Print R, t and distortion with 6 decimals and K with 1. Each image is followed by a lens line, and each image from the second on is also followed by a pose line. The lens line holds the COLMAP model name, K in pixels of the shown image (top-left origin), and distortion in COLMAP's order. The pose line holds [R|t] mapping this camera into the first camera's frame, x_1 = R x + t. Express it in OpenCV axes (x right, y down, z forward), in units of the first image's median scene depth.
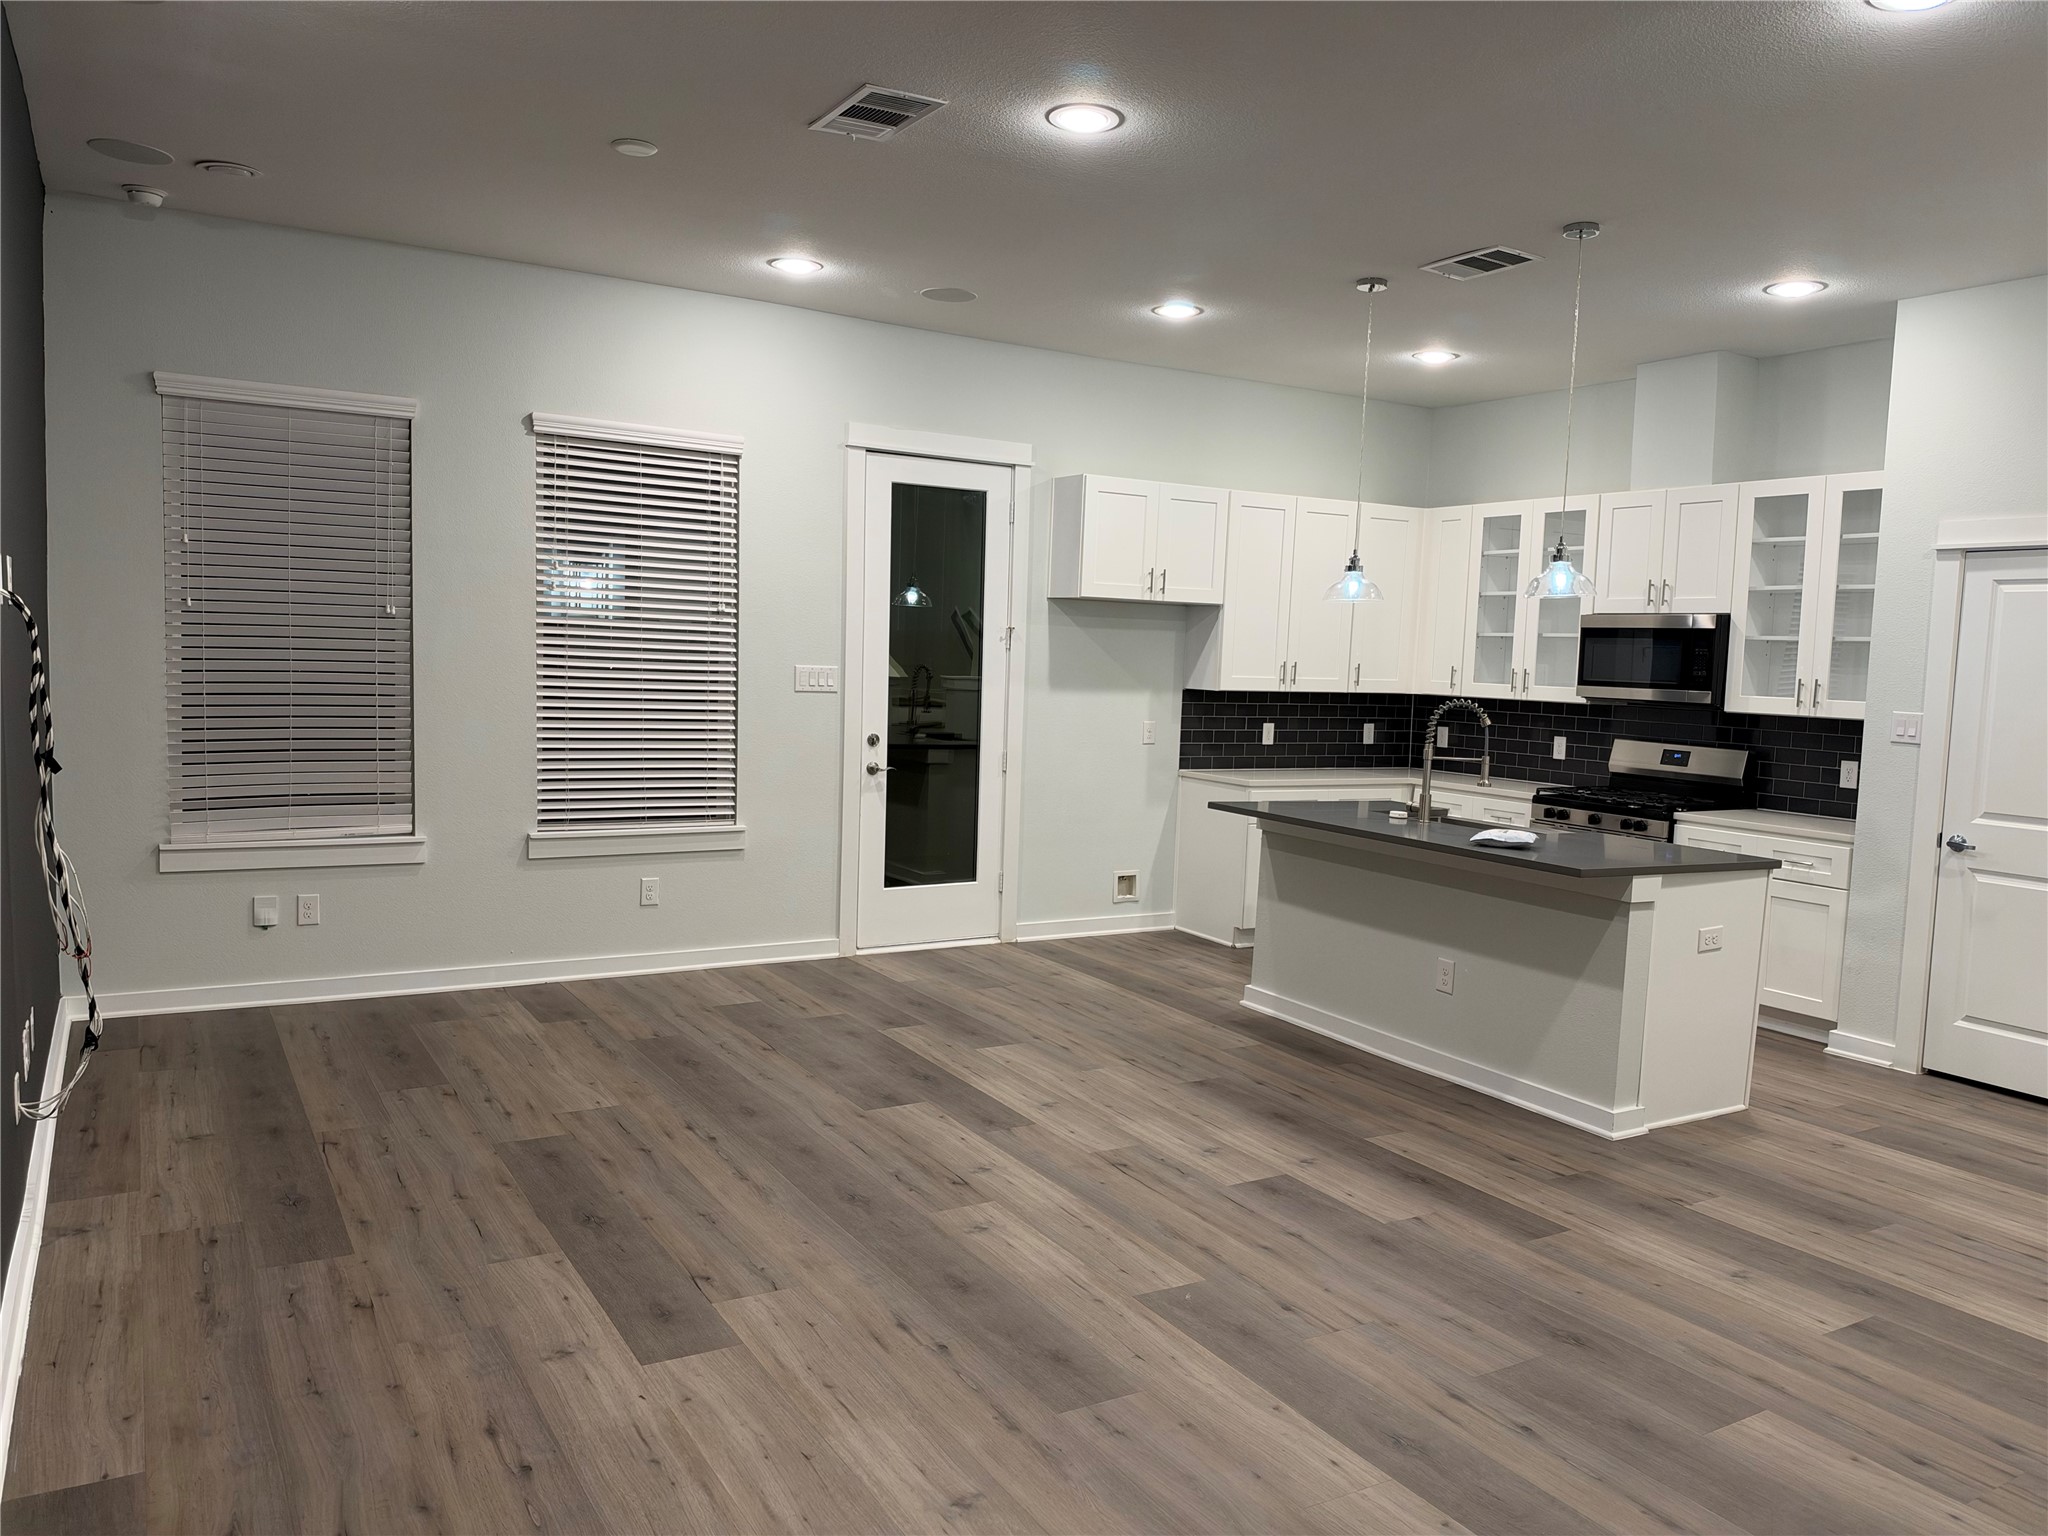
lens RADIAL K [[1492.3, 0, 989.1], [0, 1492.3, 775.1], [0, 0, 1]] dist [0.081390, -0.122340]
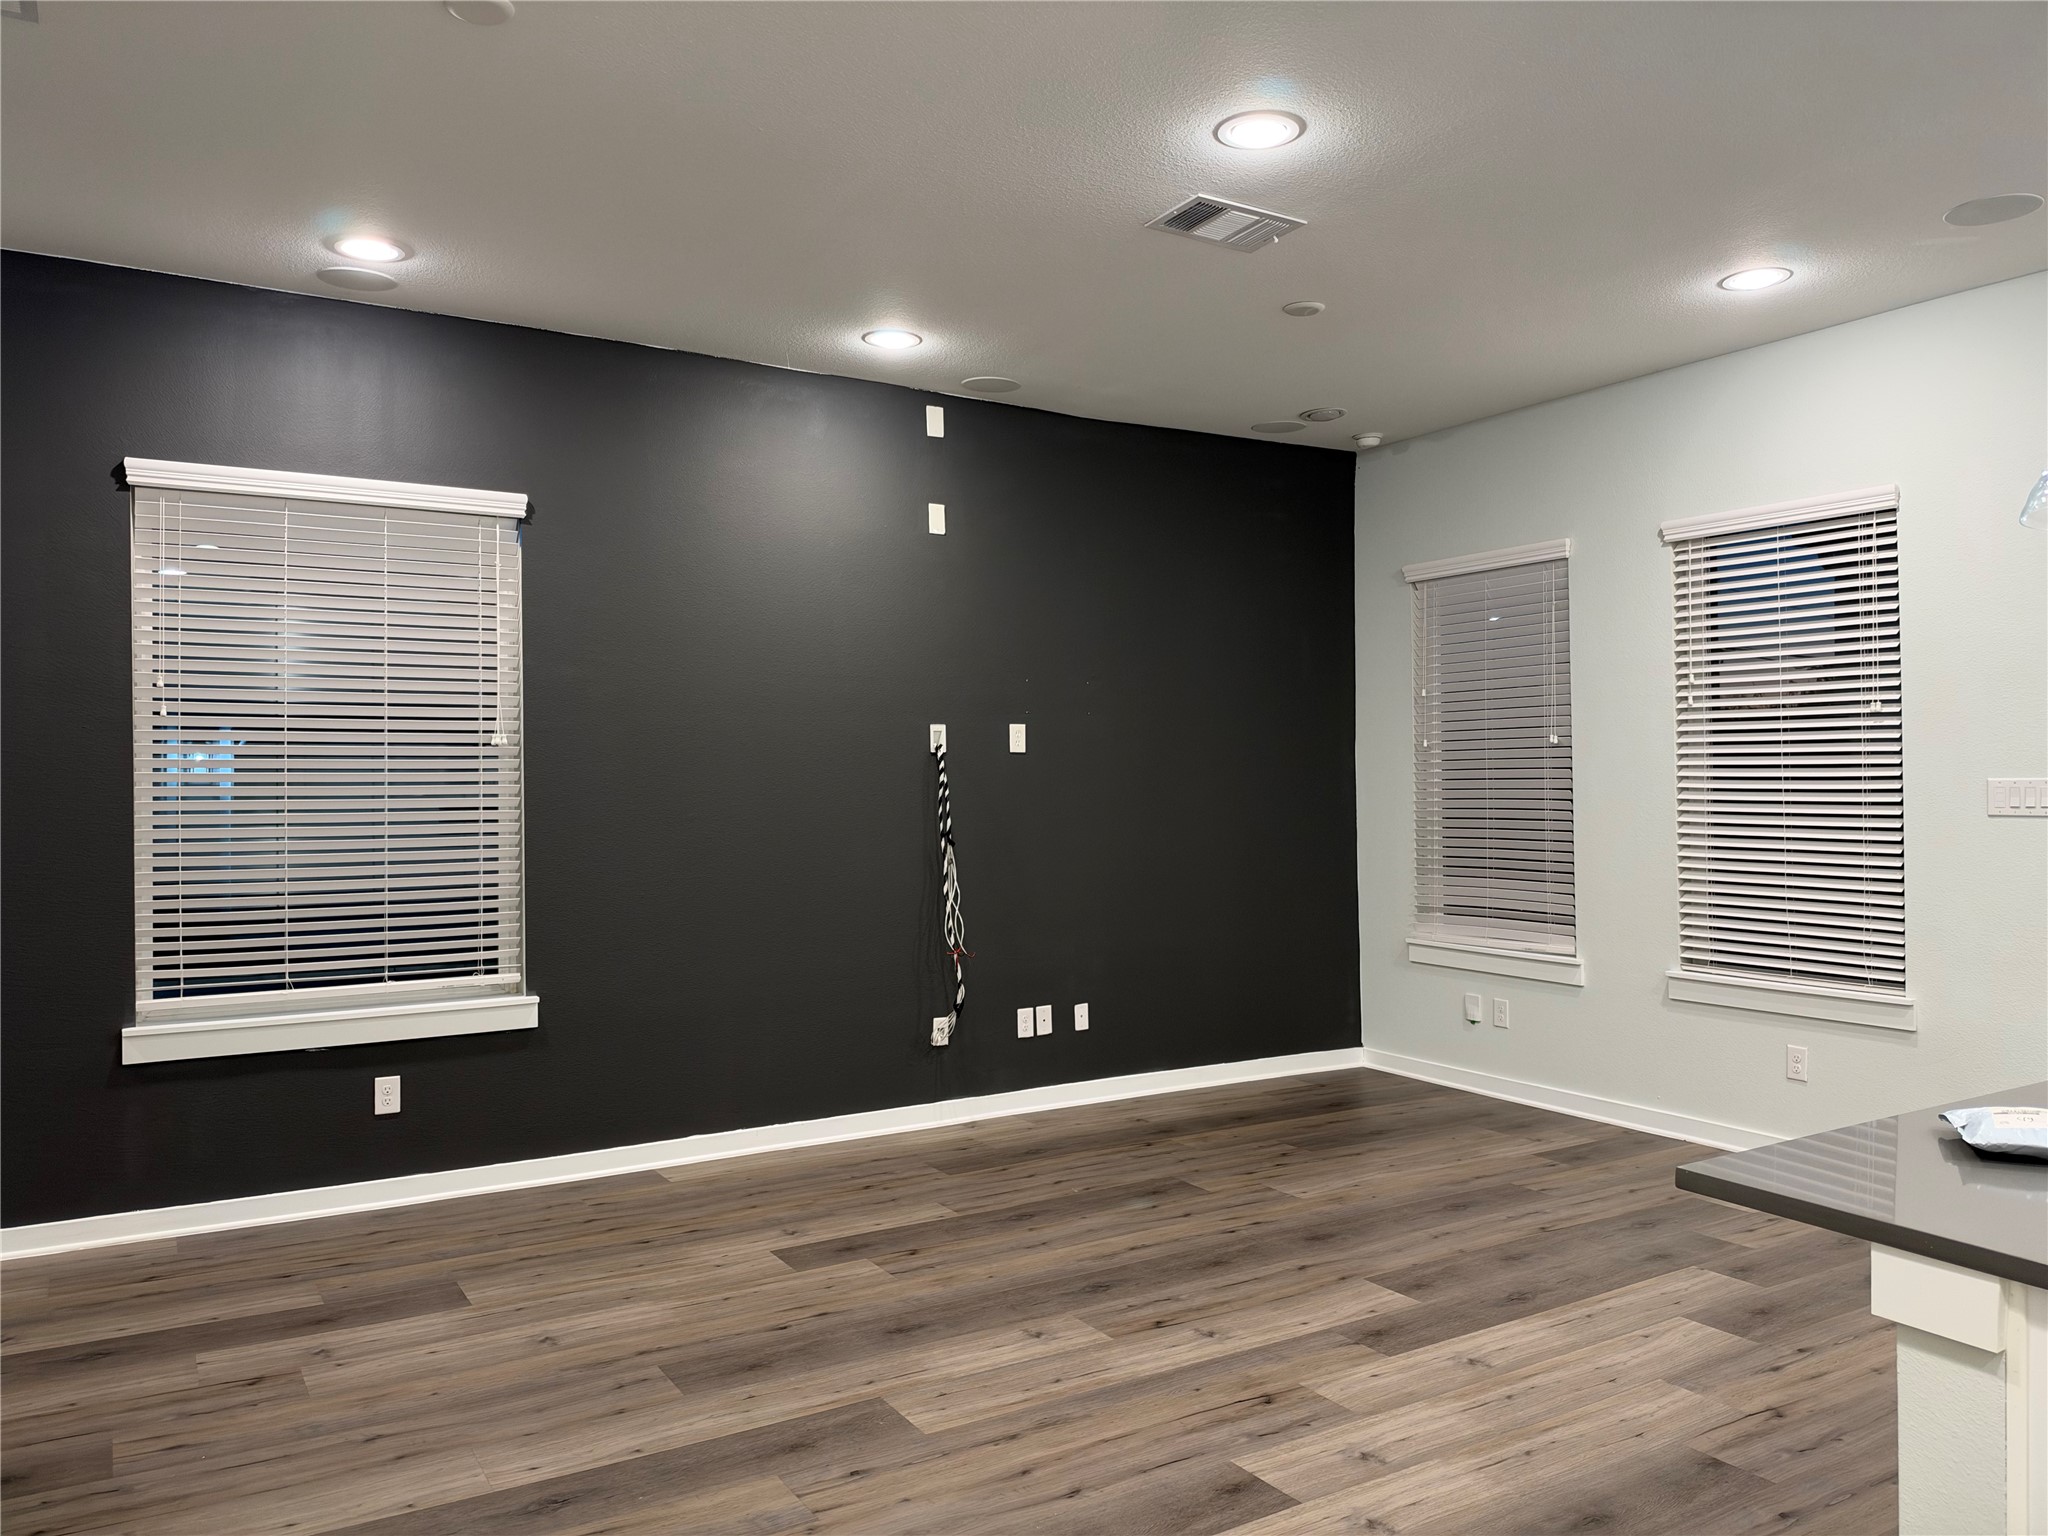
lens RADIAL K [[1492.3, 0, 1050.1], [0, 1492.3, 769.0], [0, 0, 1]] dist [0.081390, -0.122340]
pose [[0.016284, -0.042822, -0.998950, 0.671139], [-0.076950, 0.996066, -0.043953, -0.015661], [0.996902, 0.077585, 0.012925, 0.654211]]
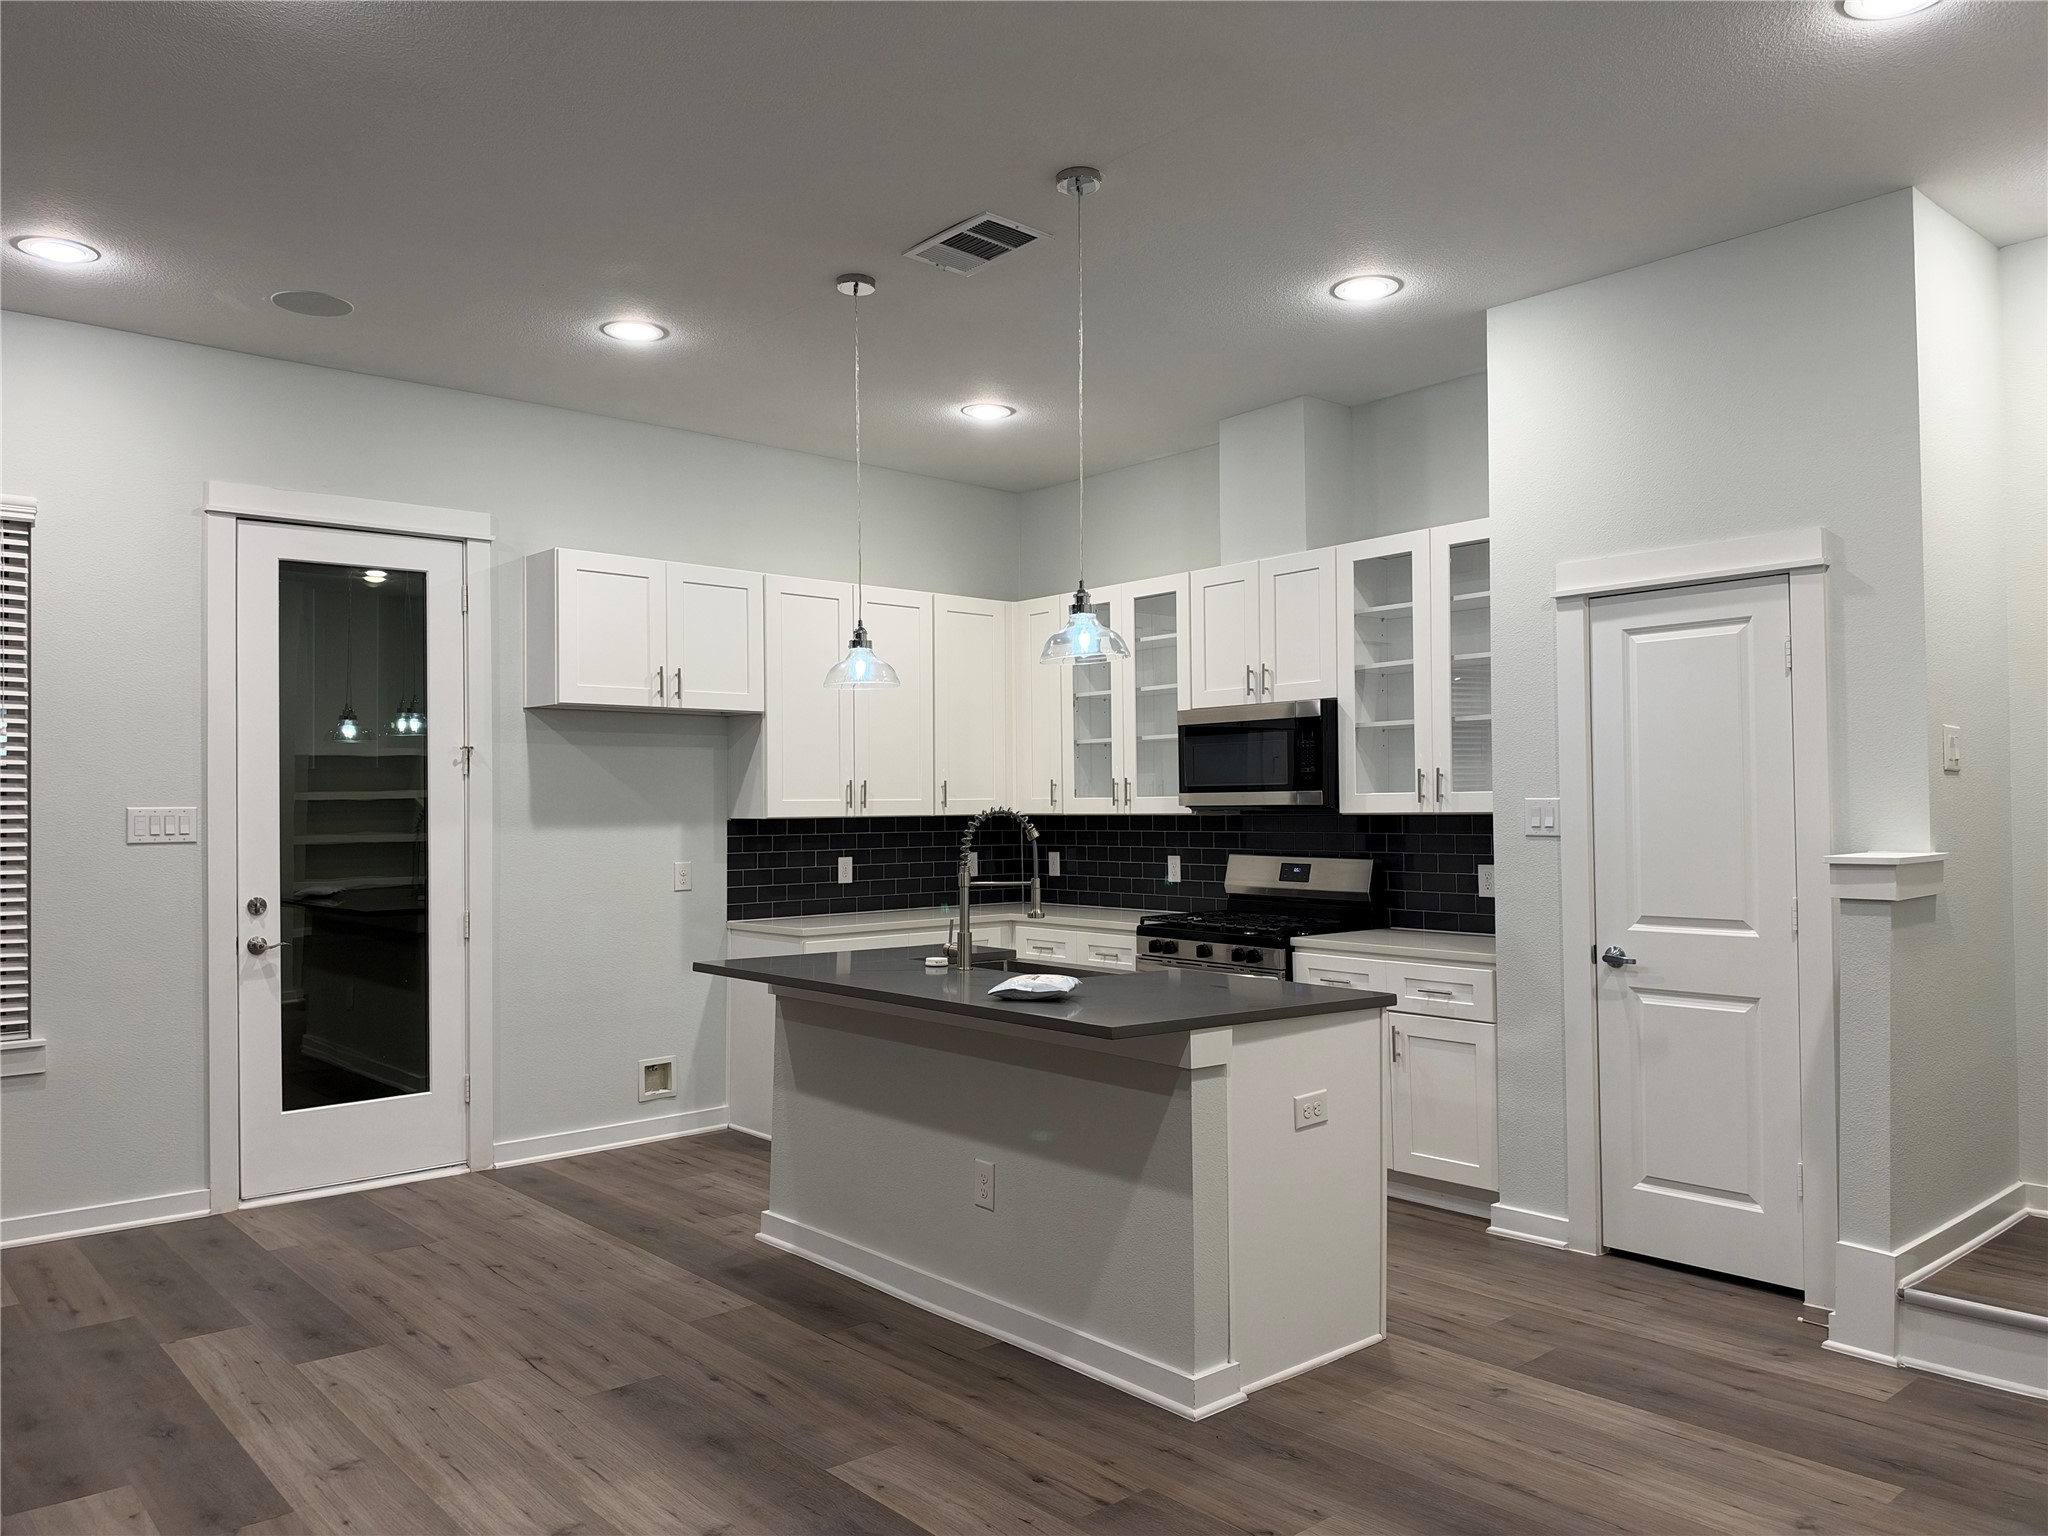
lens RADIAL K [[1492.3, 0, 983.4], [0, 1492.3, 776.4], [0, 0, 1]] dist [0.081390, -0.122340]
pose [[0.984554, -0.041521, 0.170084, 0.179433], [0.059490, 0.993009, -0.101953, 0.011503], [-0.164662, 0.110496, 0.980141, 0.259648]]
